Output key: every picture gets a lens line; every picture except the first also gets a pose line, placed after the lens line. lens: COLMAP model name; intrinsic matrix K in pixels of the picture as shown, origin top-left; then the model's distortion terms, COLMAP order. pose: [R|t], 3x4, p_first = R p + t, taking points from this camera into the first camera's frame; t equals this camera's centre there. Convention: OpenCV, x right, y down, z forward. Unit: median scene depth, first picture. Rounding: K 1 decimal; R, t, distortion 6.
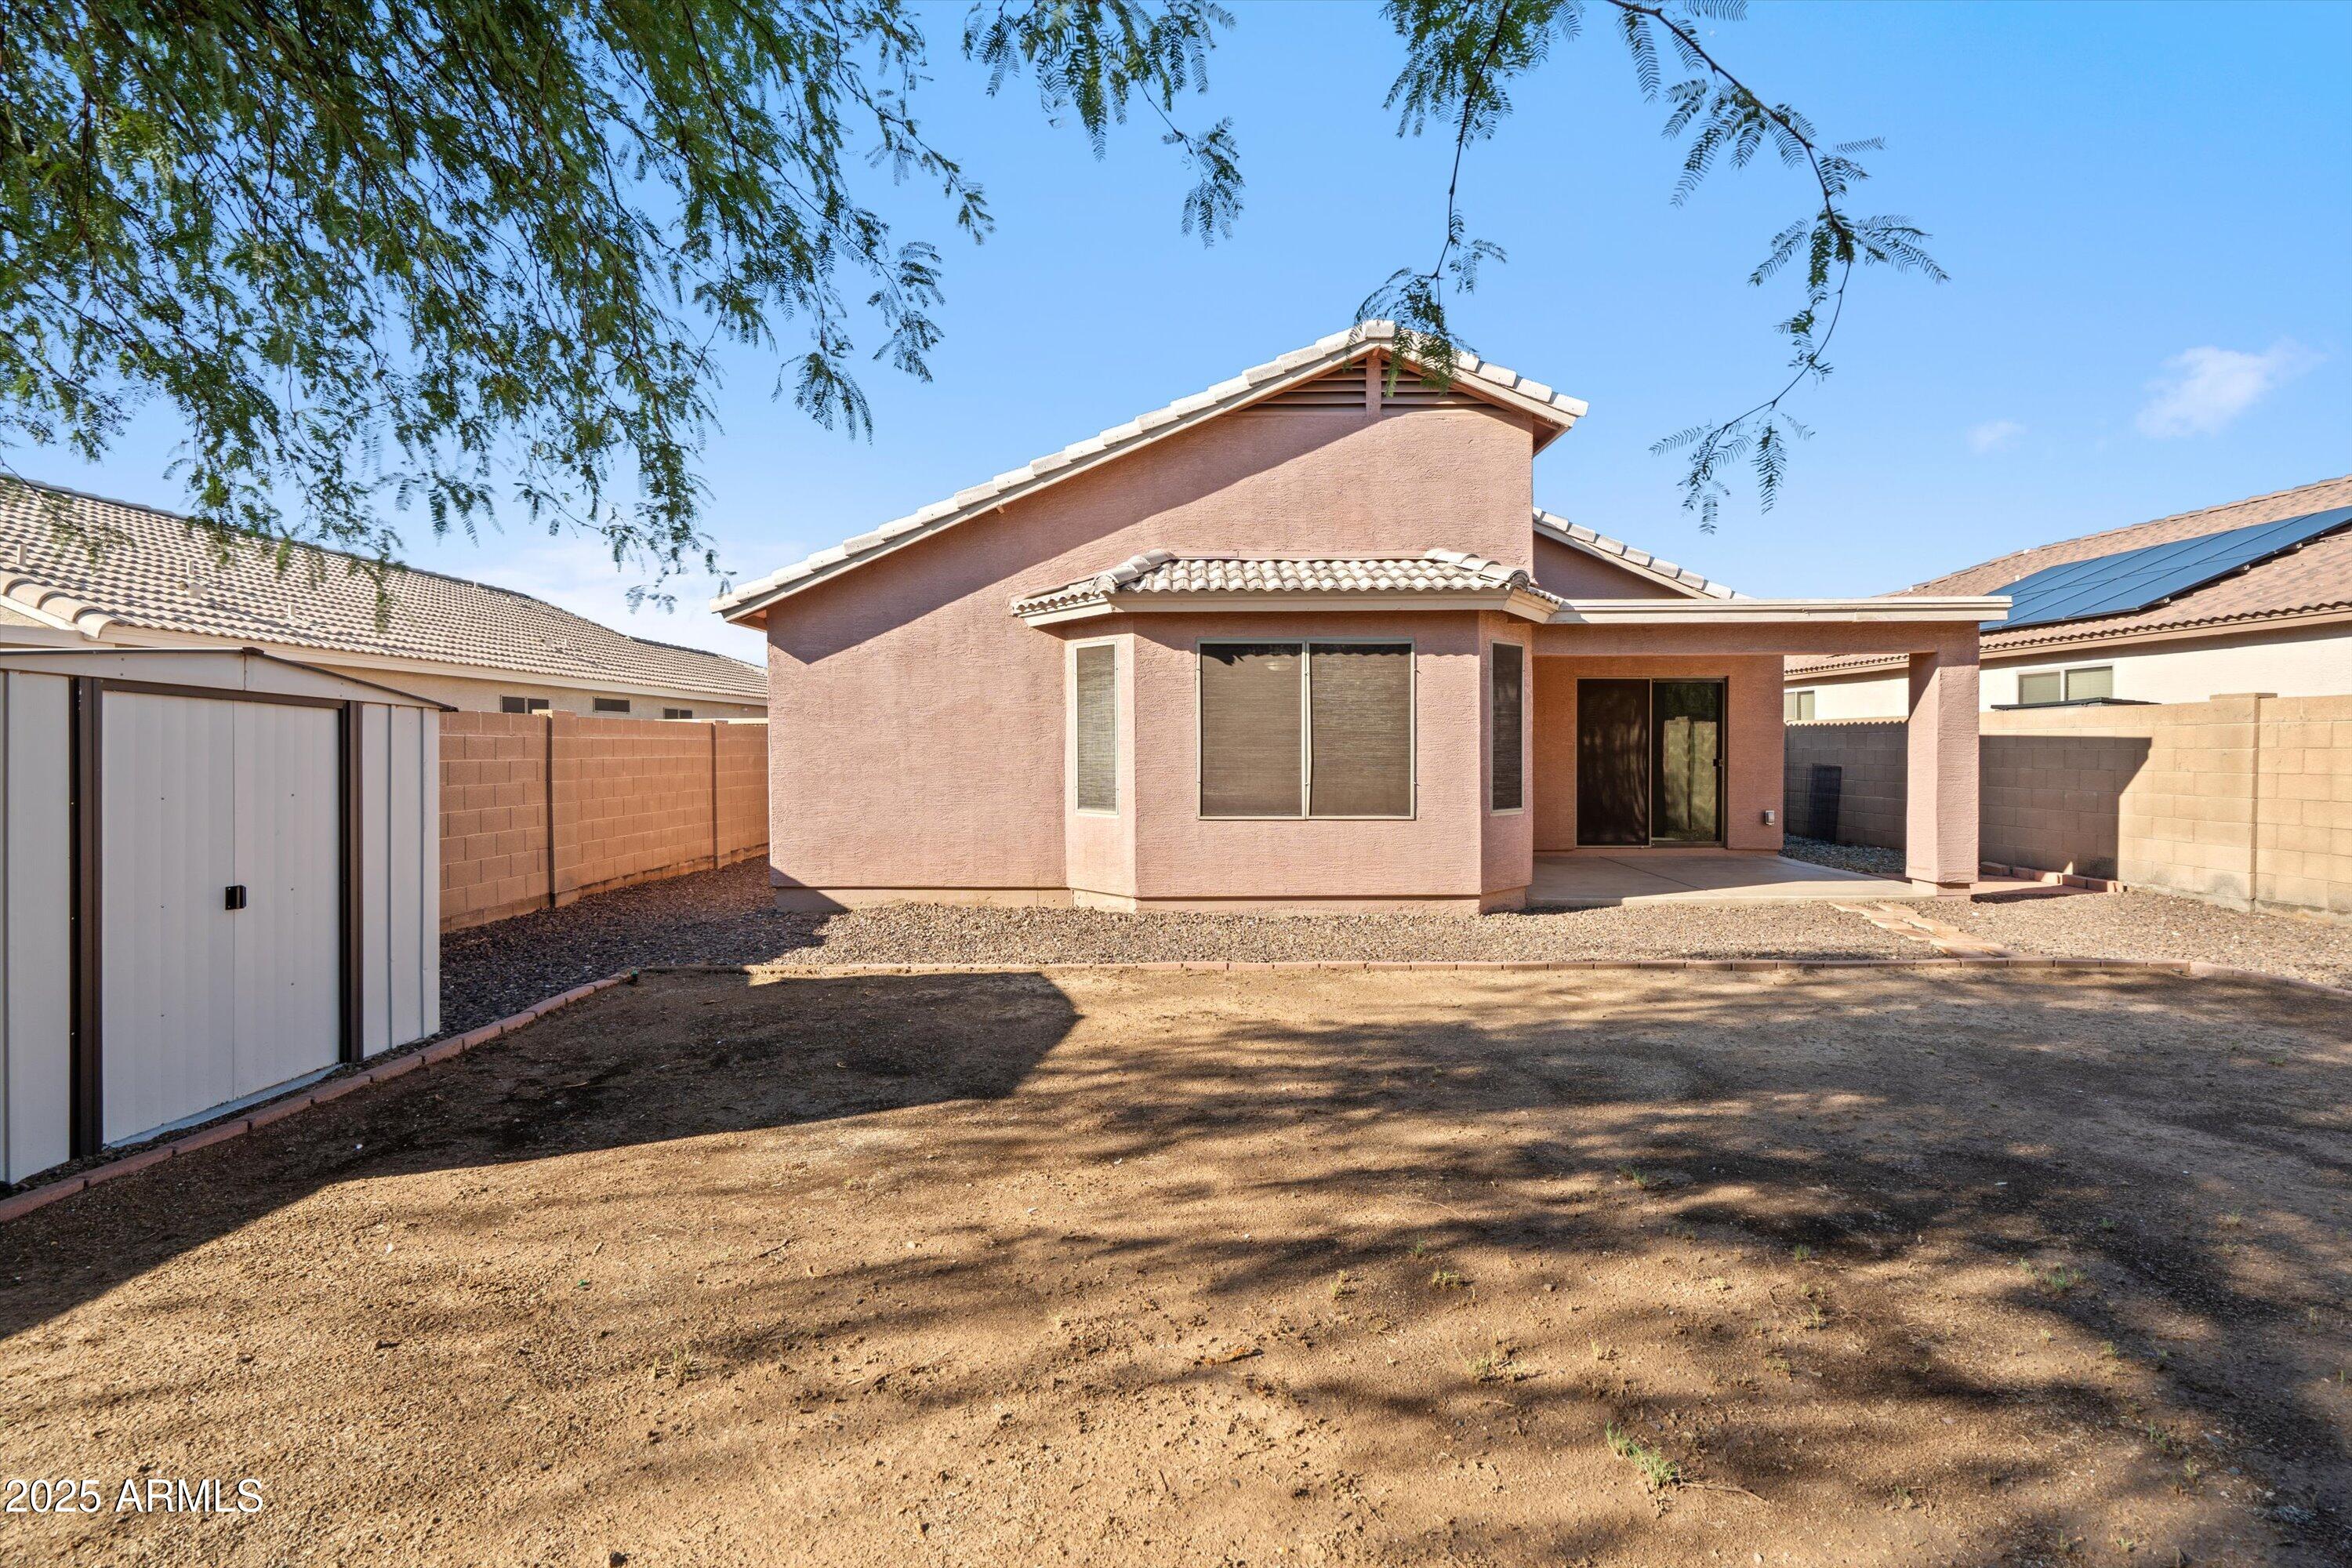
lens RADIAL K [[1061.2, 0, 1178.2], [0, 1061.2, 754.1], [0, 0, 1]] dist [-0.000734, 0.000141]
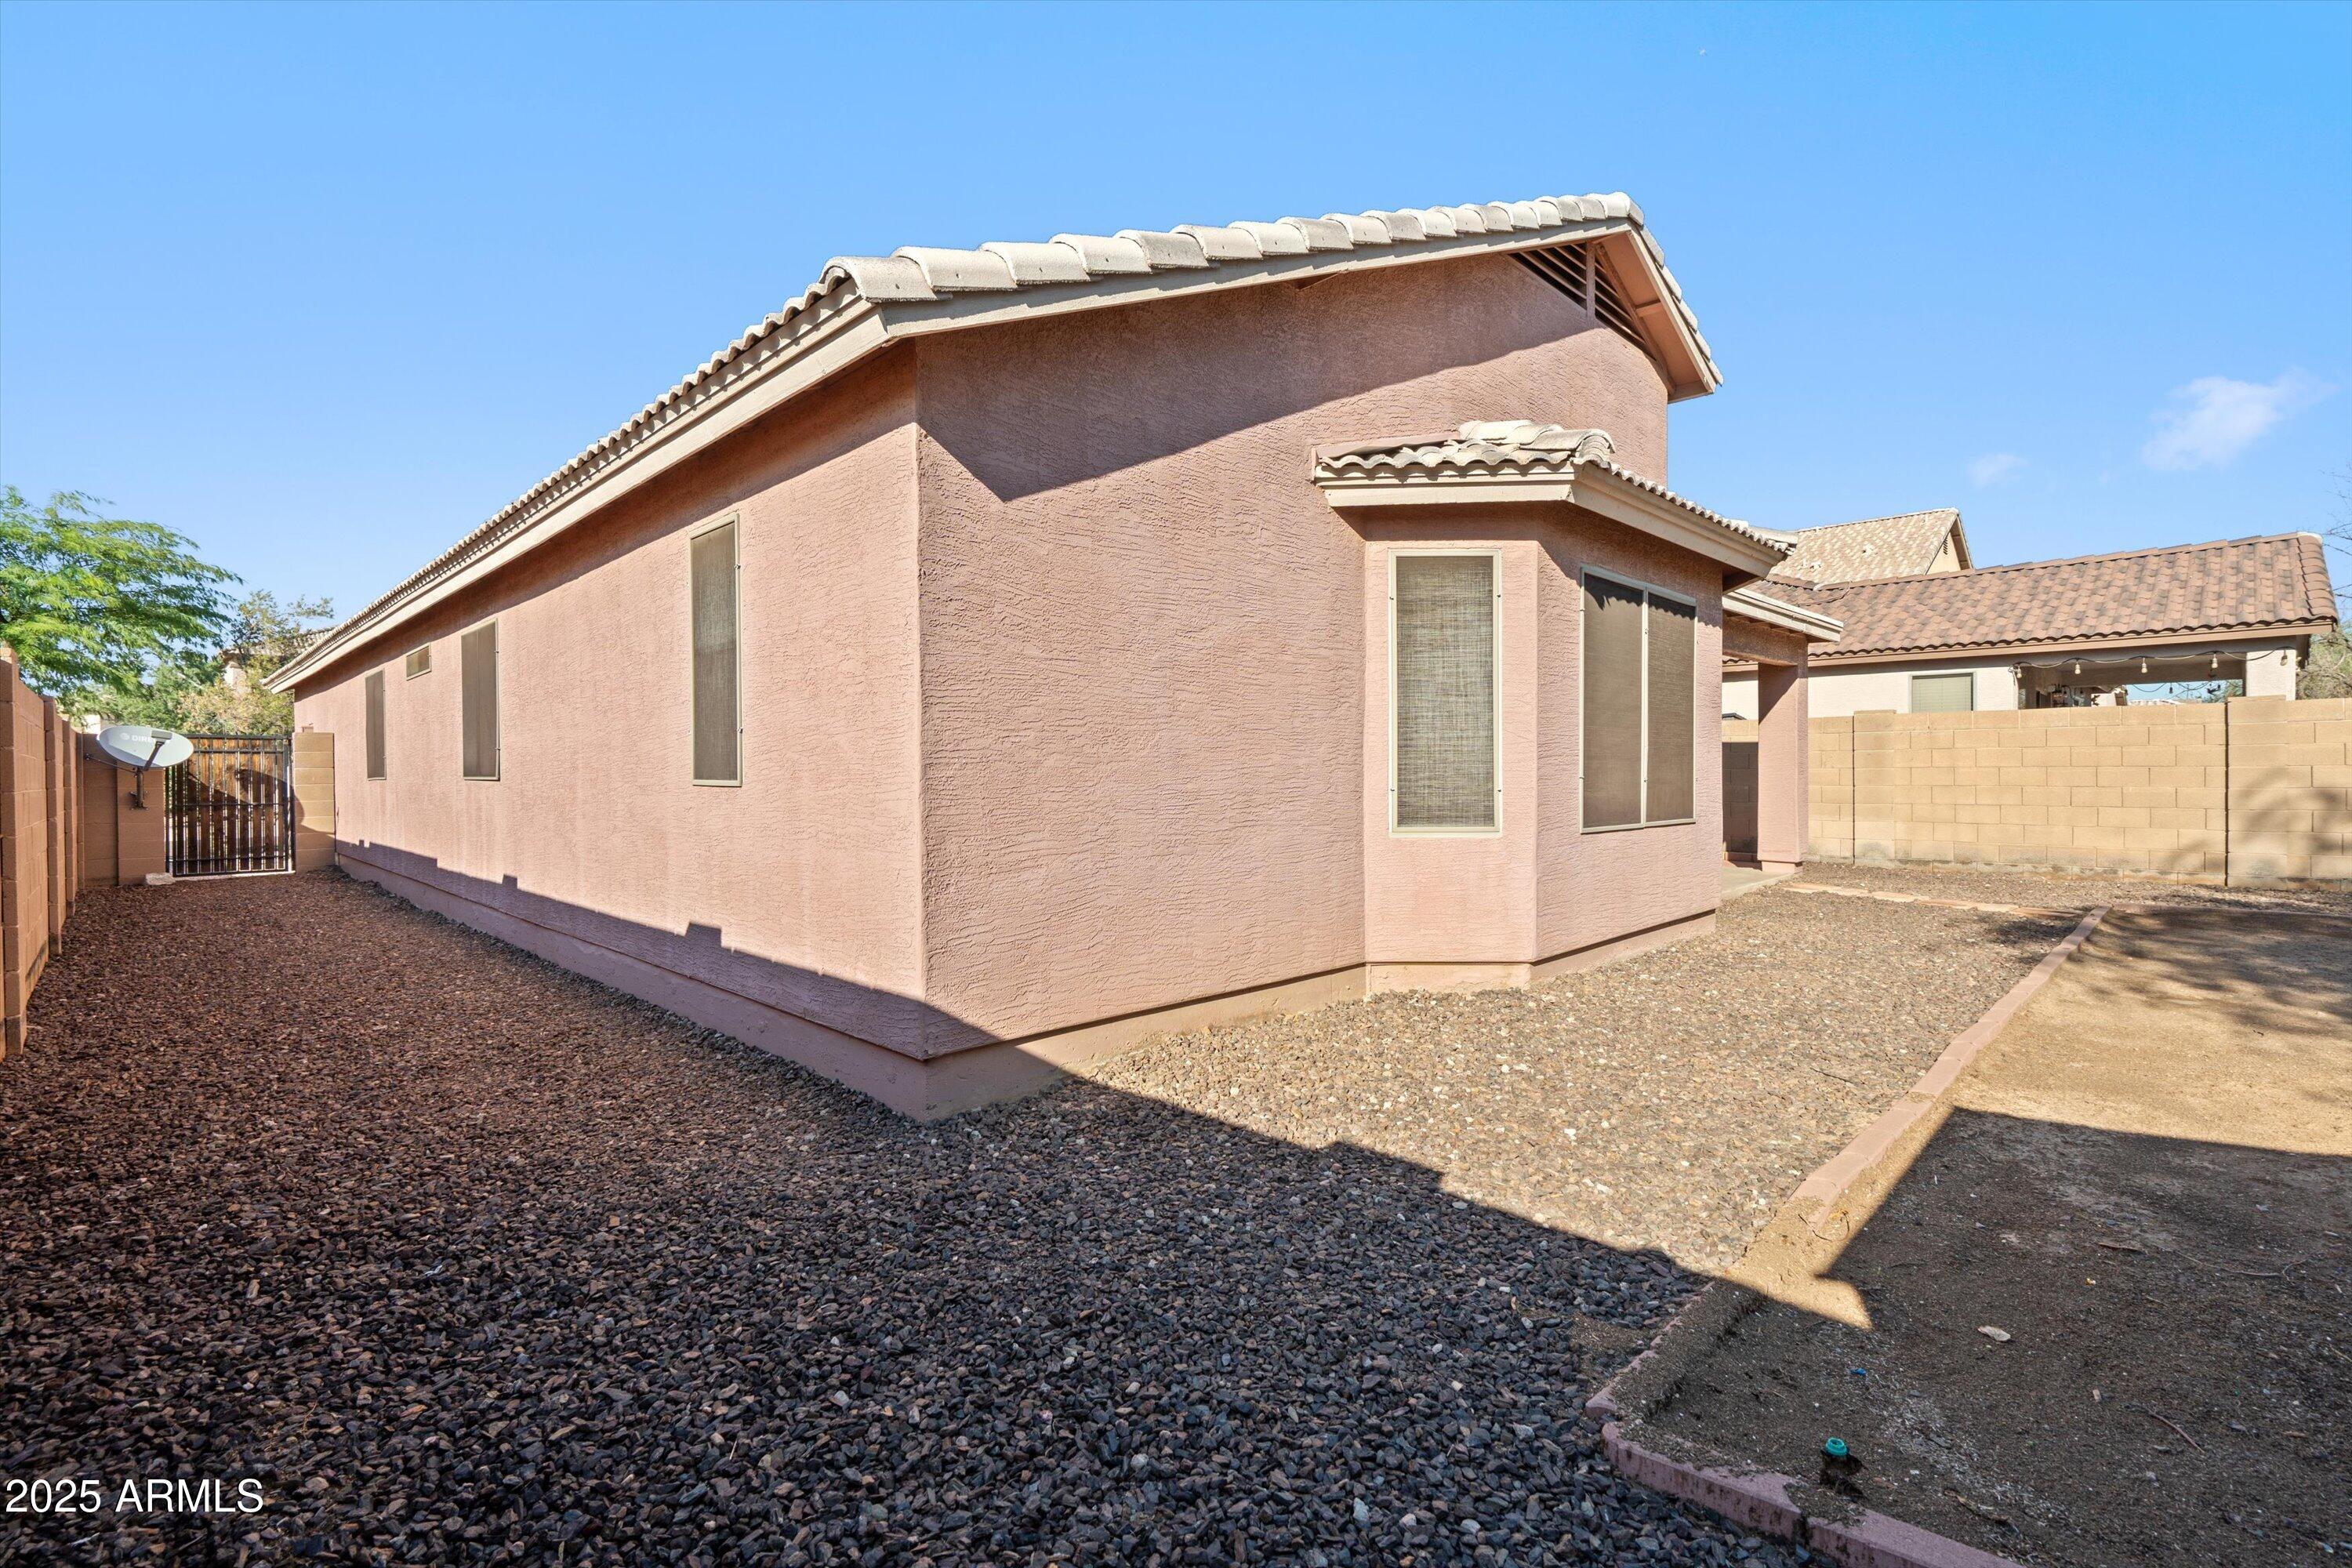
lens RADIAL K [[1055.2, 0, 1167.2], [0, 1055.2, 772.9], [0, 0, 1]] dist [-0.003109, 0.000005]
pose [[0.701169, -0.001547, 0.712993, -0.622445], [0.003432, 0.999993, -0.001205, 0.022256], [-0.712987, 0.003292, 0.701170, 0.697498]]
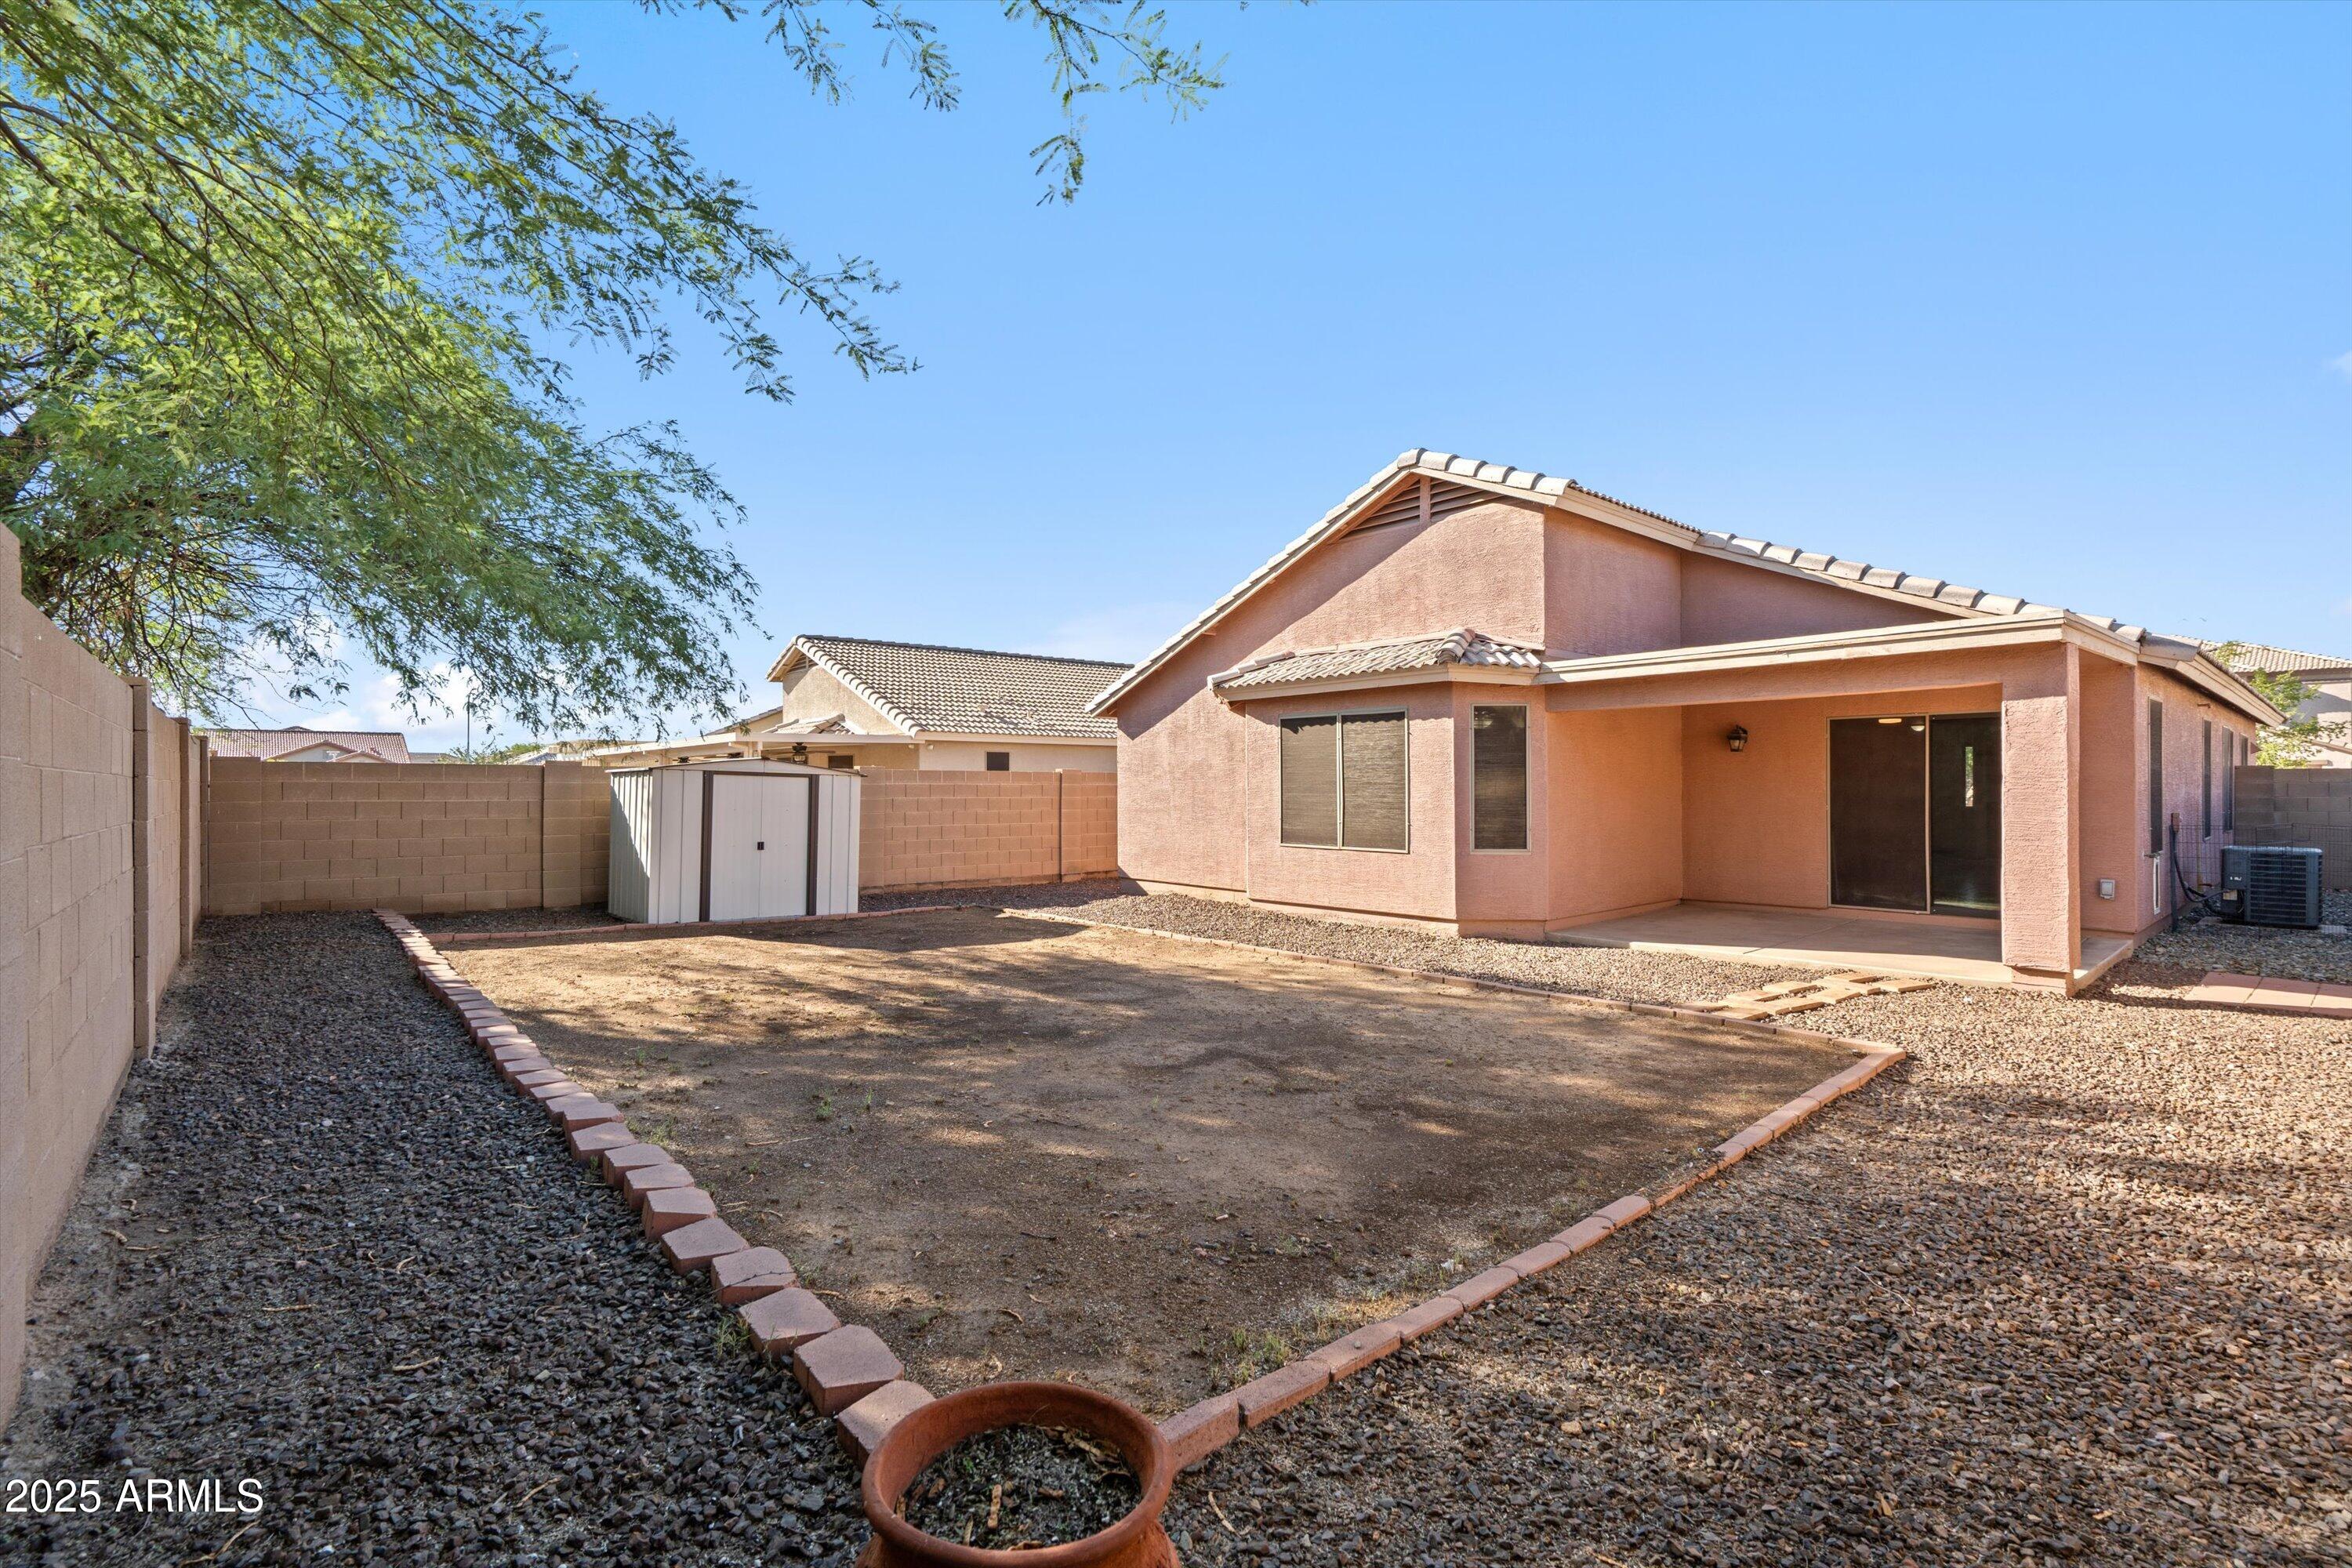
lens RADIAL K [[1055.2, 0, 1167.2], [0, 1055.2, 772.9], [0, 0, 1]] dist [-0.003109, 0.000005]
pose [[0.660994, -0.007595, -0.750352, 0.931574], [-0.005776, 0.999868, -0.015209, -0.011293], [0.750369, 0.014388, 0.660863, -0.024607]]
